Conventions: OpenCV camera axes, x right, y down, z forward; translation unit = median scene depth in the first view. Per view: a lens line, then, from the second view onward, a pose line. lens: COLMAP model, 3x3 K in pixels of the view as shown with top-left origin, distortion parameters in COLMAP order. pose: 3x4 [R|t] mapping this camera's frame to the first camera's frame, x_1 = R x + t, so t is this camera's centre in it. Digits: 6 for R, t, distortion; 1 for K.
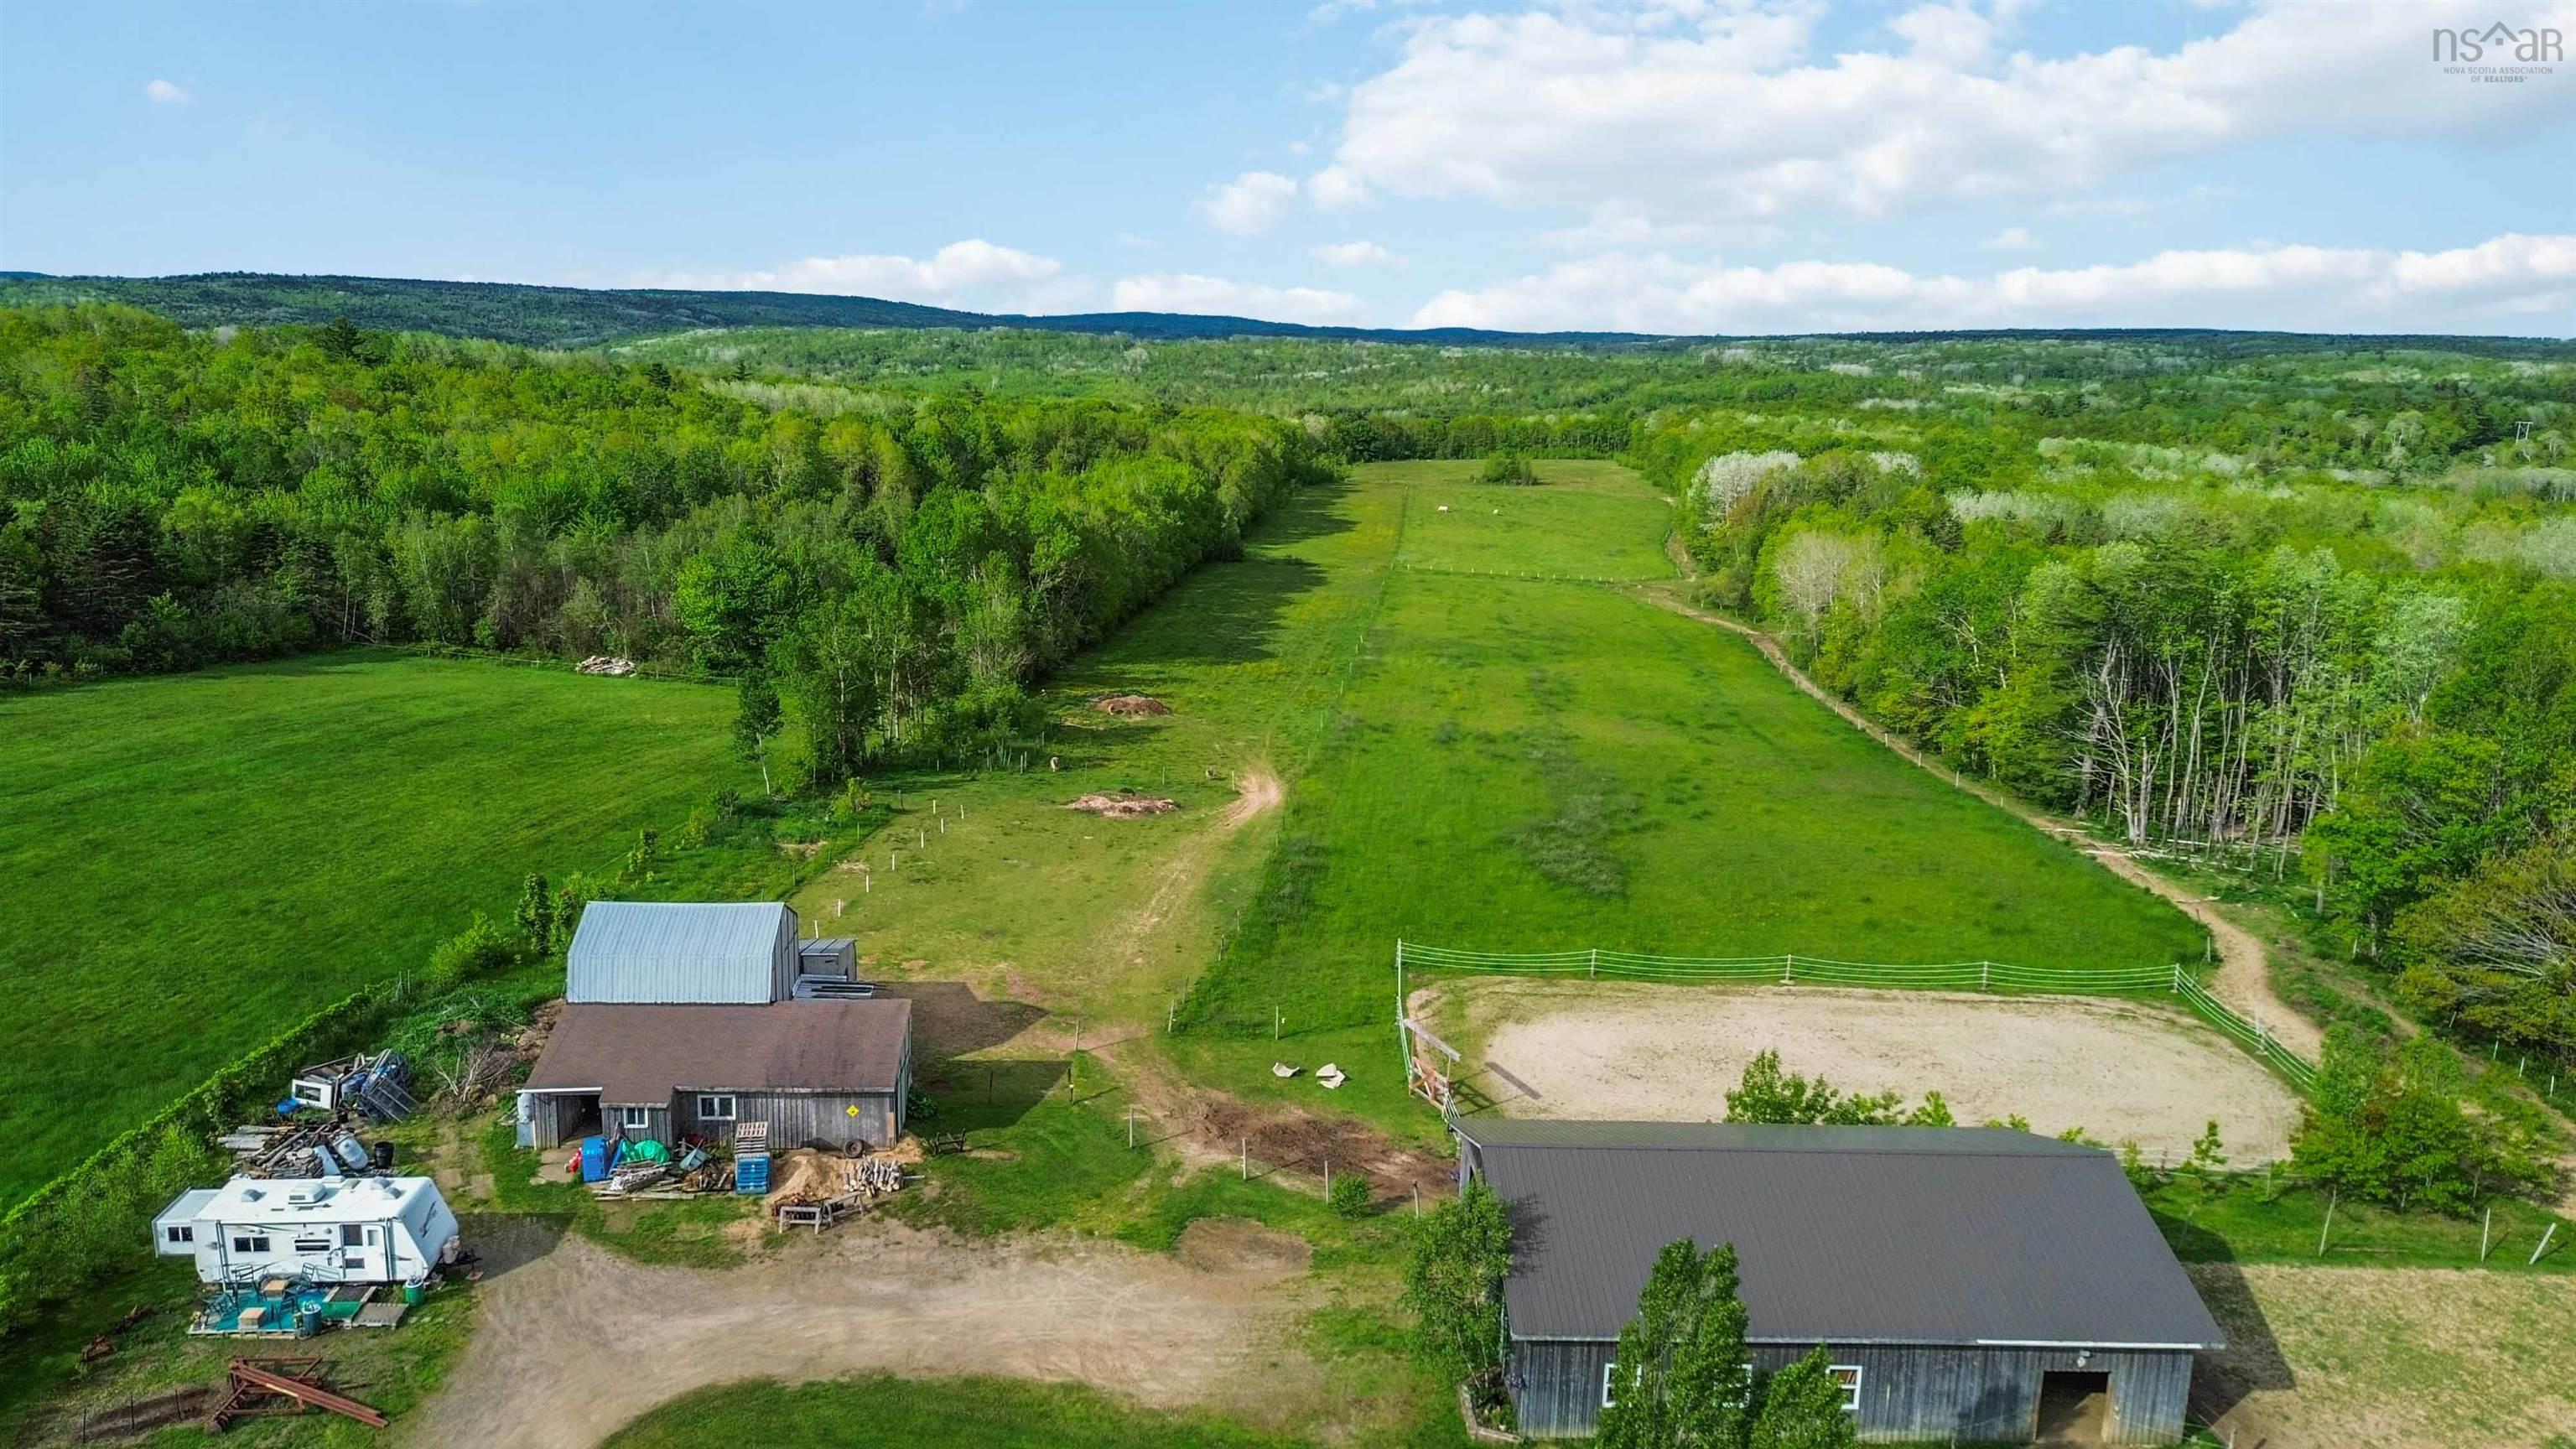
lens RADIAL K [[1819.4, 0, 1273.3], [0, 1819.4, 732.4], [0, 0, 1]] dist [0.041680, -0.034485]
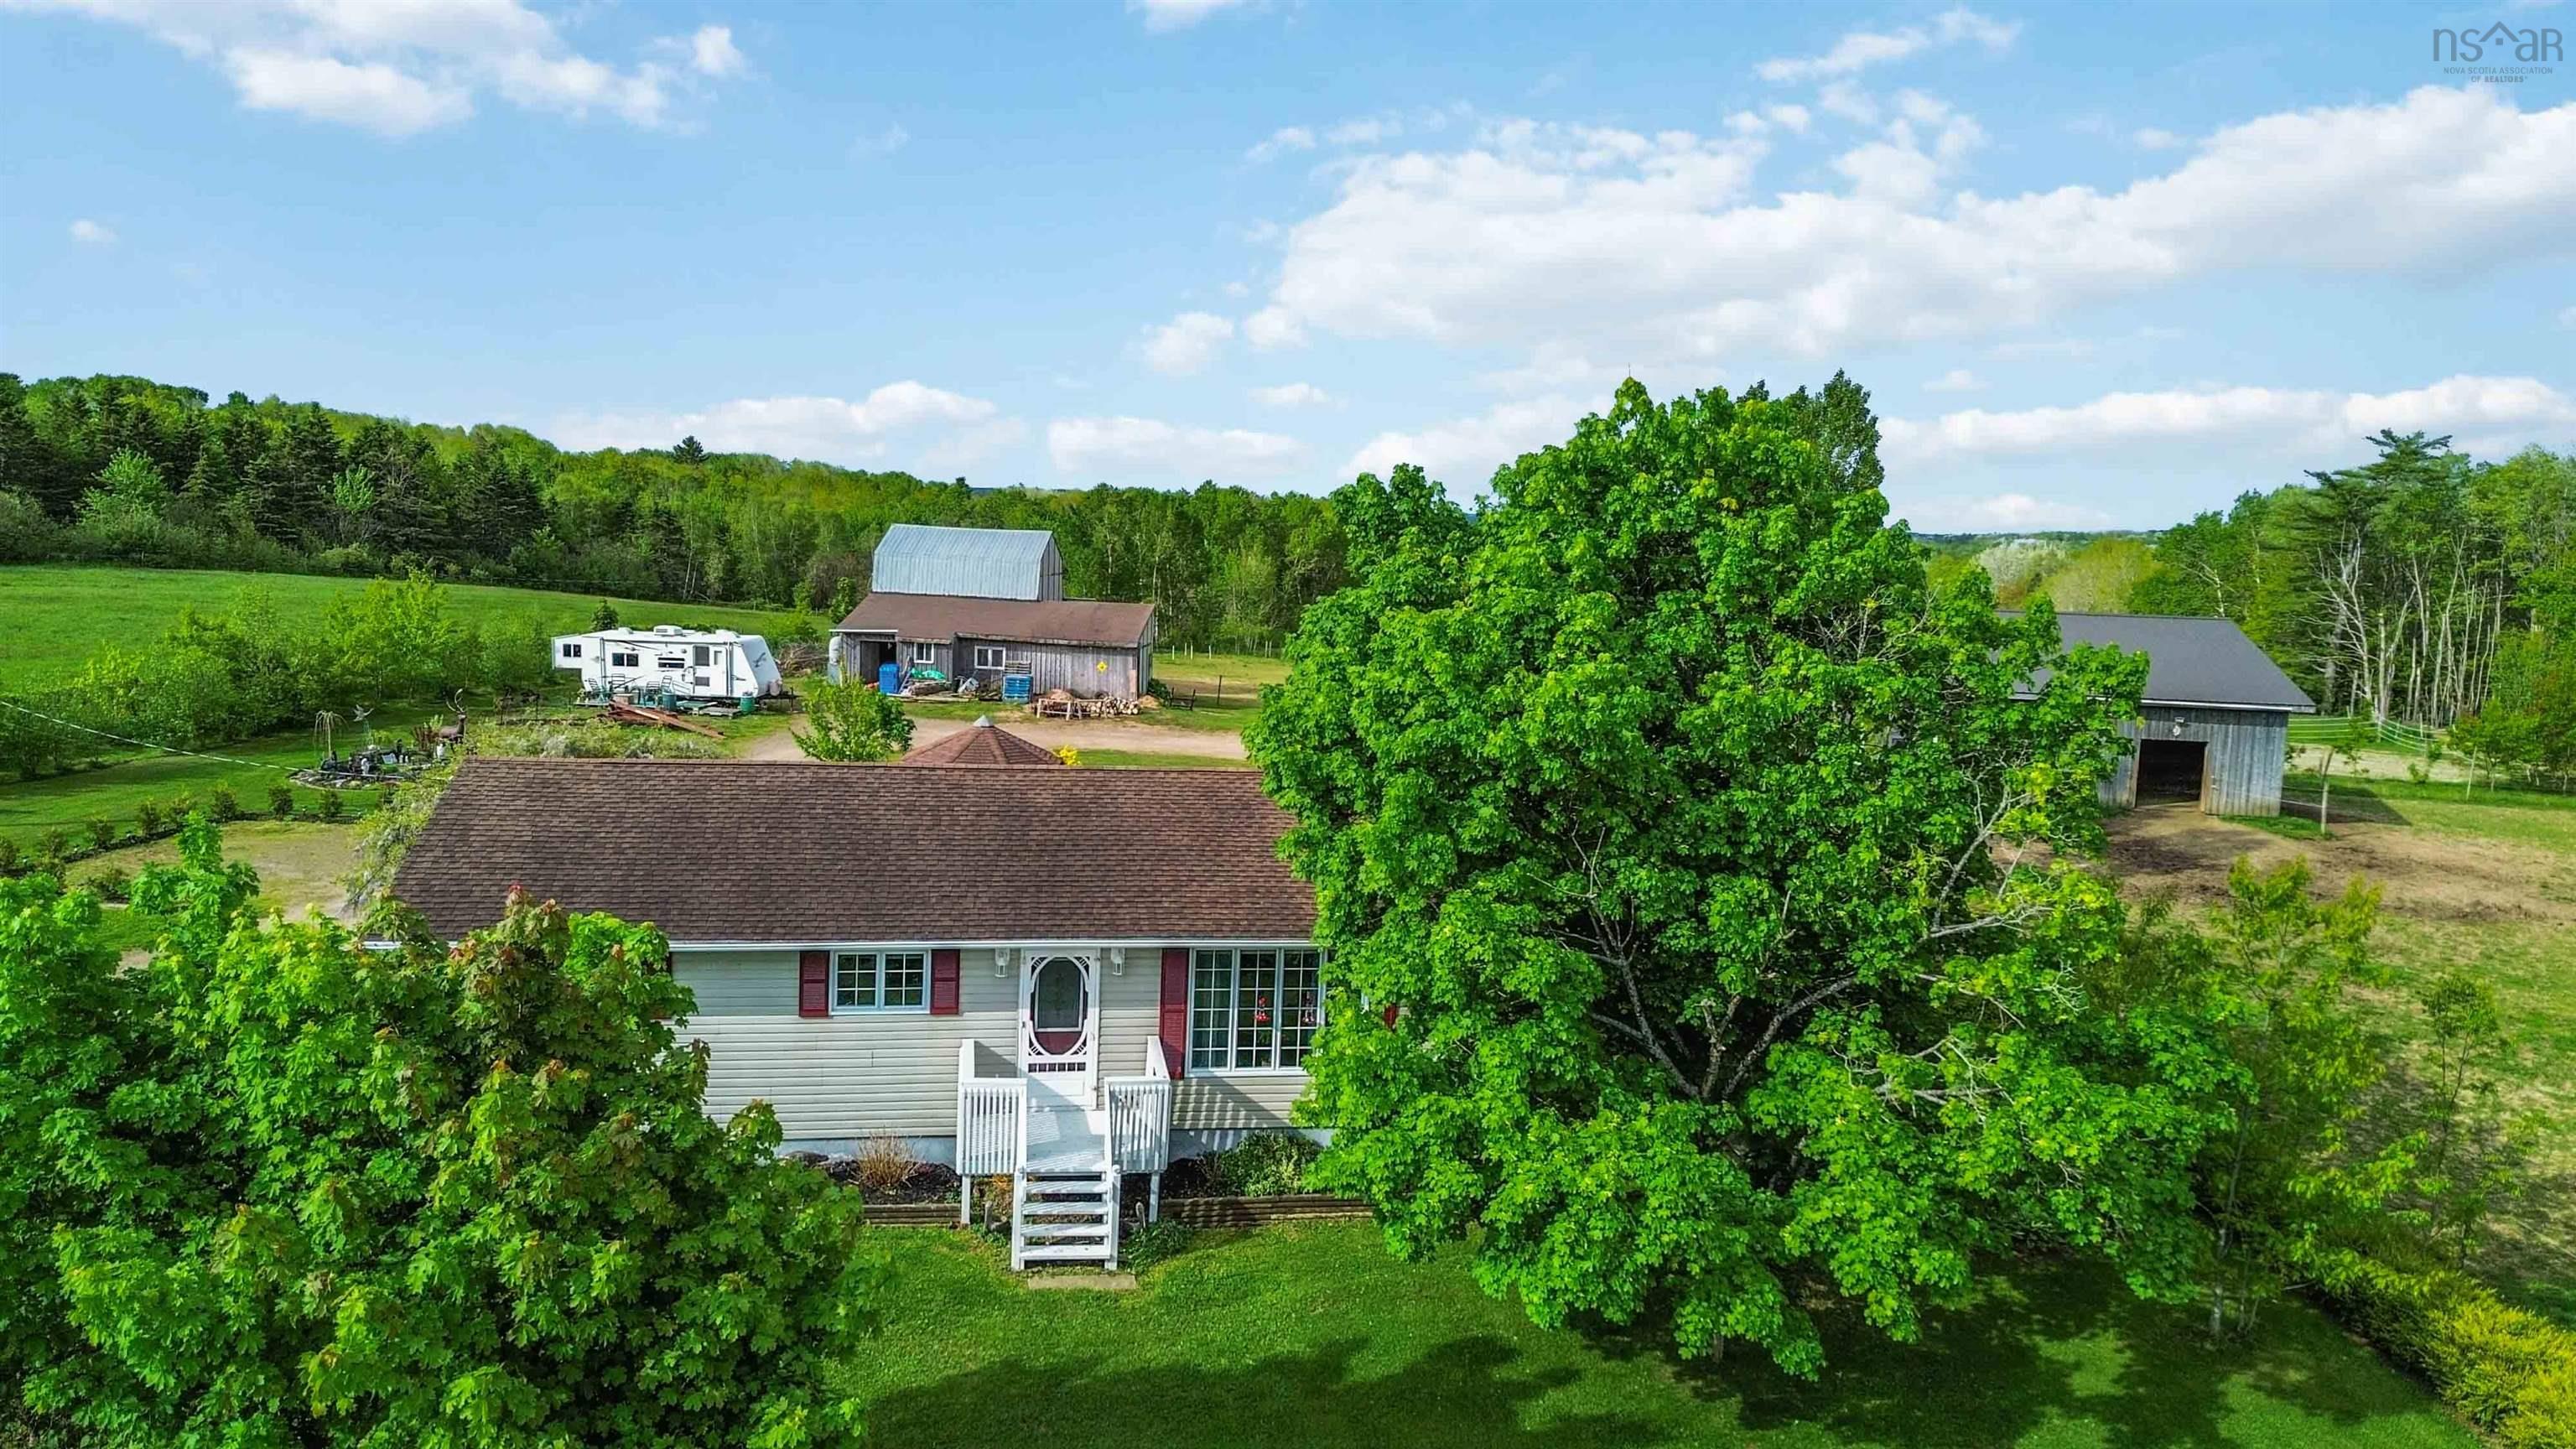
lens RADIAL K [[1819.4, 0, 1279.8], [0, 1819.4, 735.5], [0, 0, 1]] dist [0.041680, -0.034485]
pose [[0.989497, 0.019004, -0.143301, 0.052203], [-0.033981, 0.994122, -0.102797, 0.388420], [0.140505, 0.106587, 0.984326, -0.129417]]
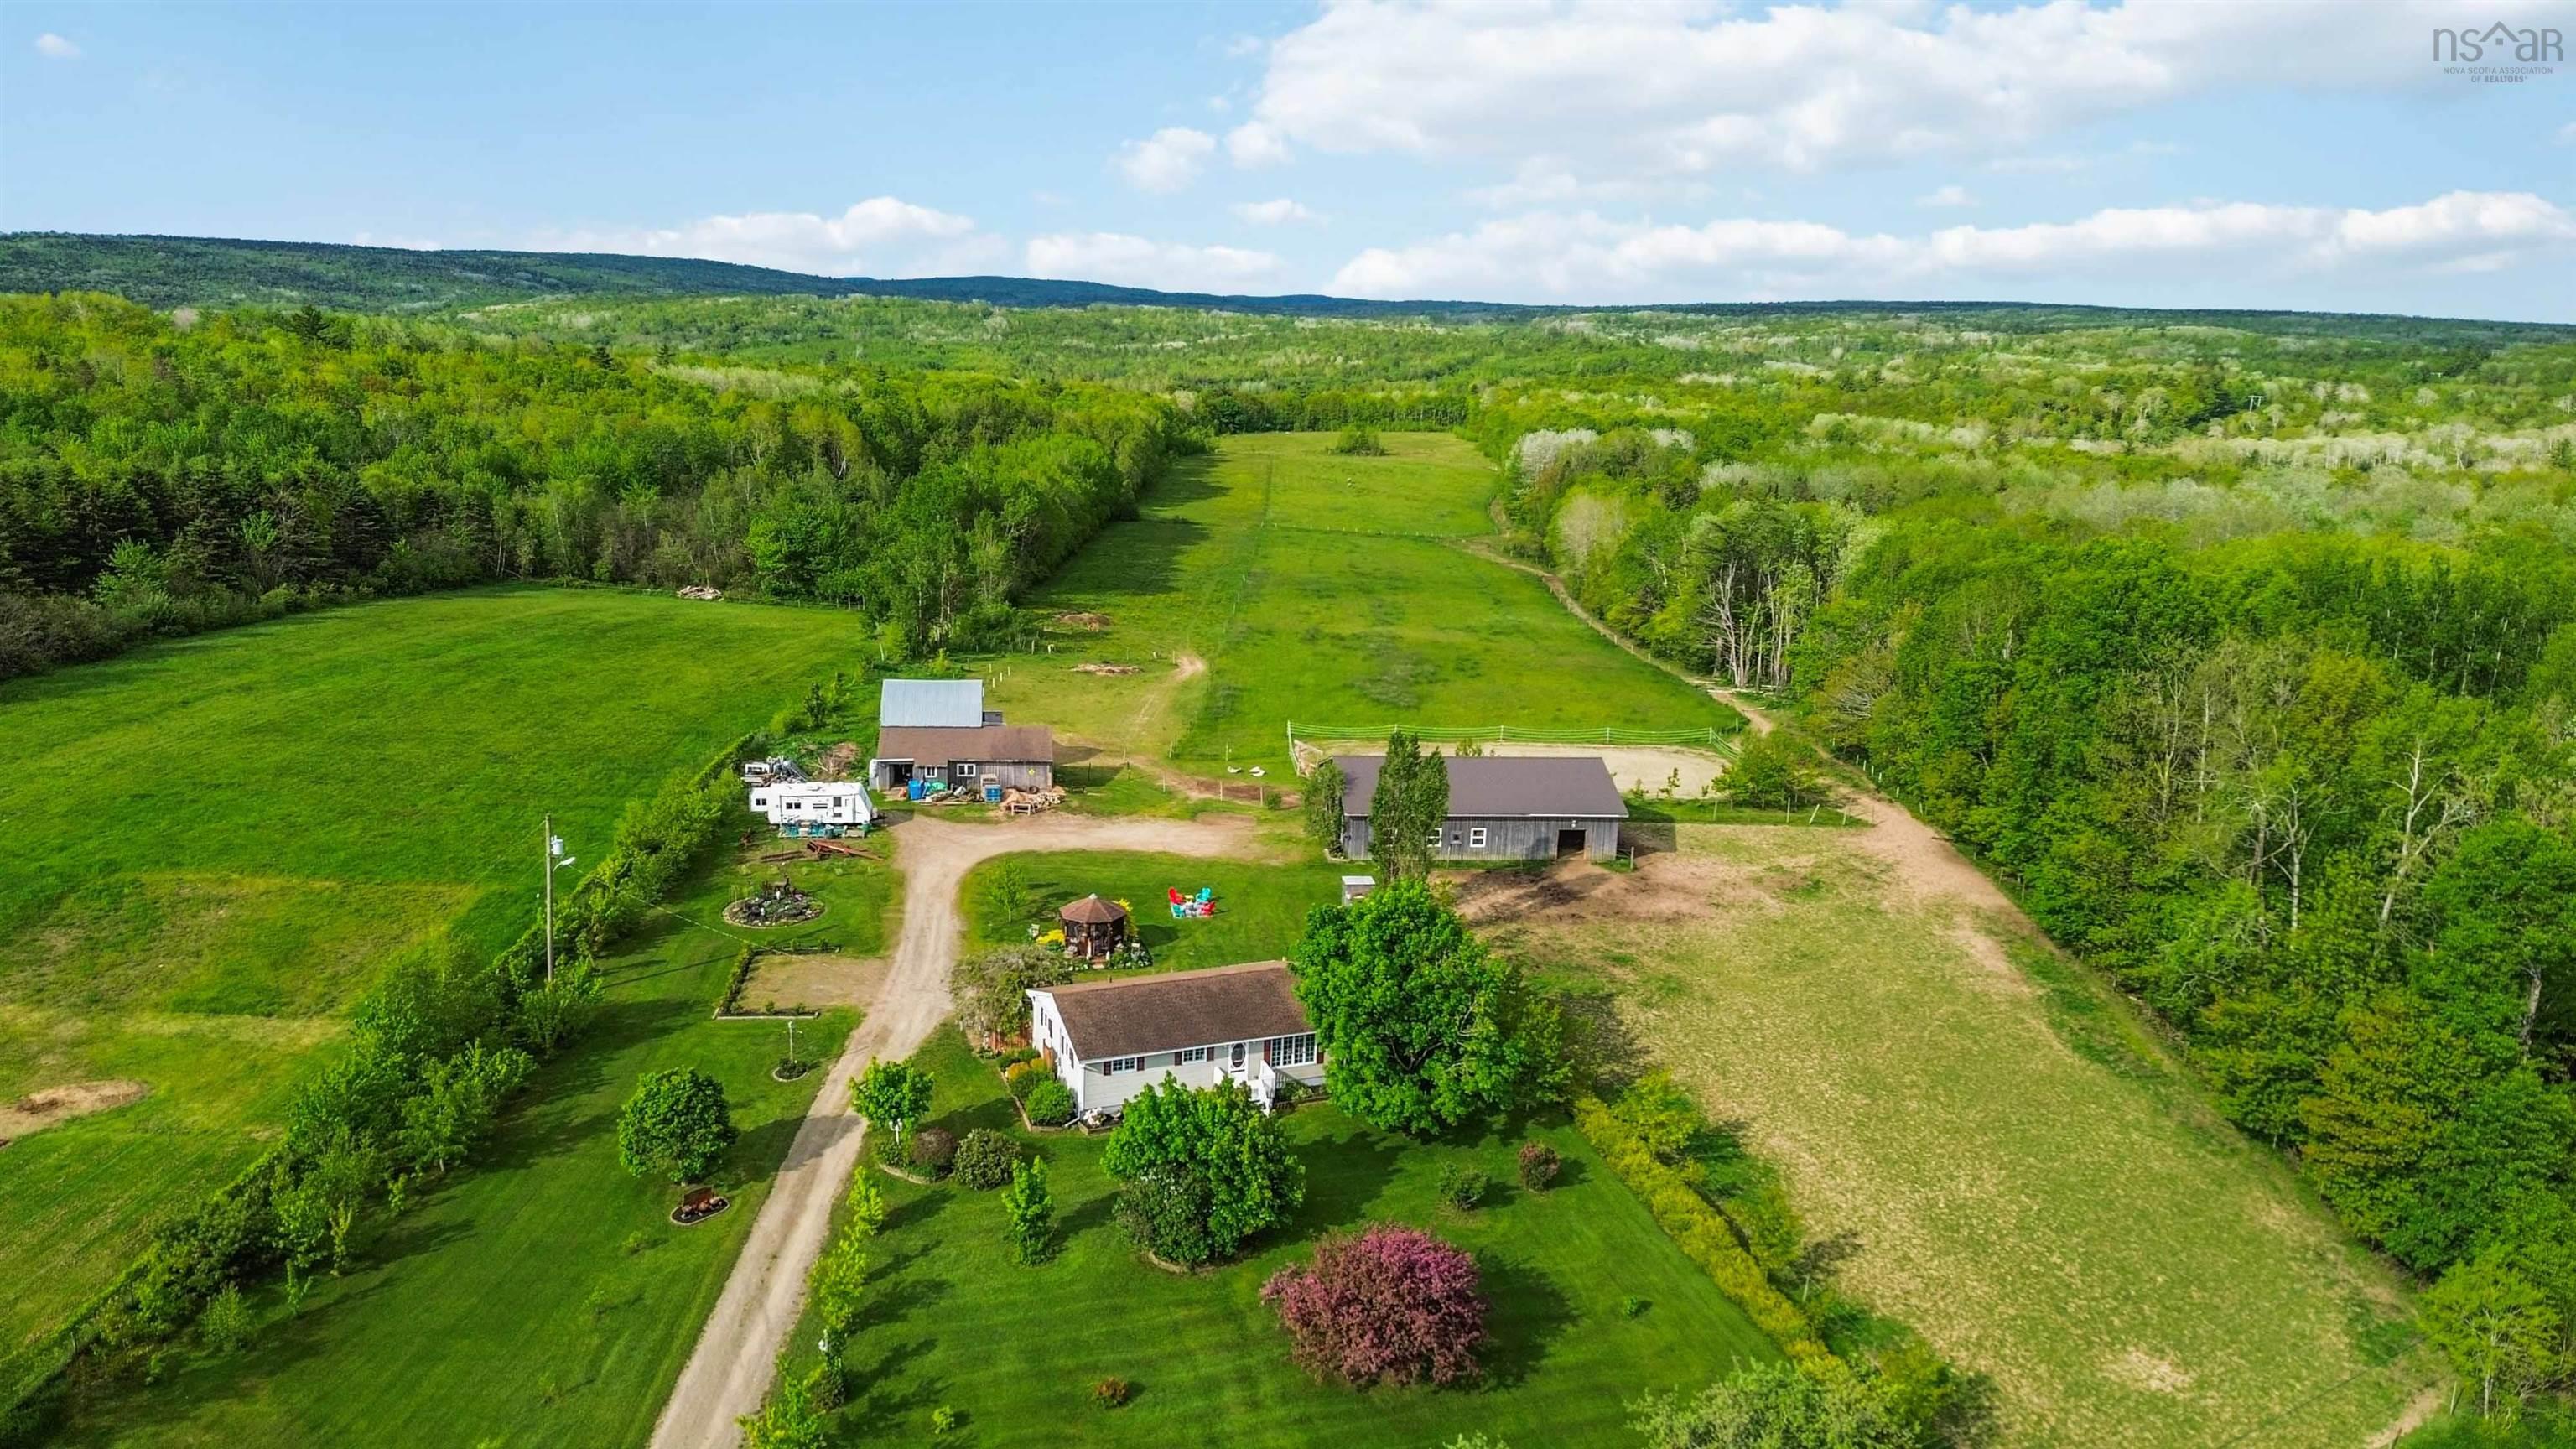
lens RADIAL K [[1819.4, 0, 1300.1], [0, 1819.4, 735.6], [0, 0, 1]] dist [0.041680, -0.034485]
pose [[0.995680, -0.014951, 0.091644, -0.122118], [0.013156, 0.999710, 0.020163, 0.135791], [-0.091919, -0.018870, 0.995588, -1.142279]]
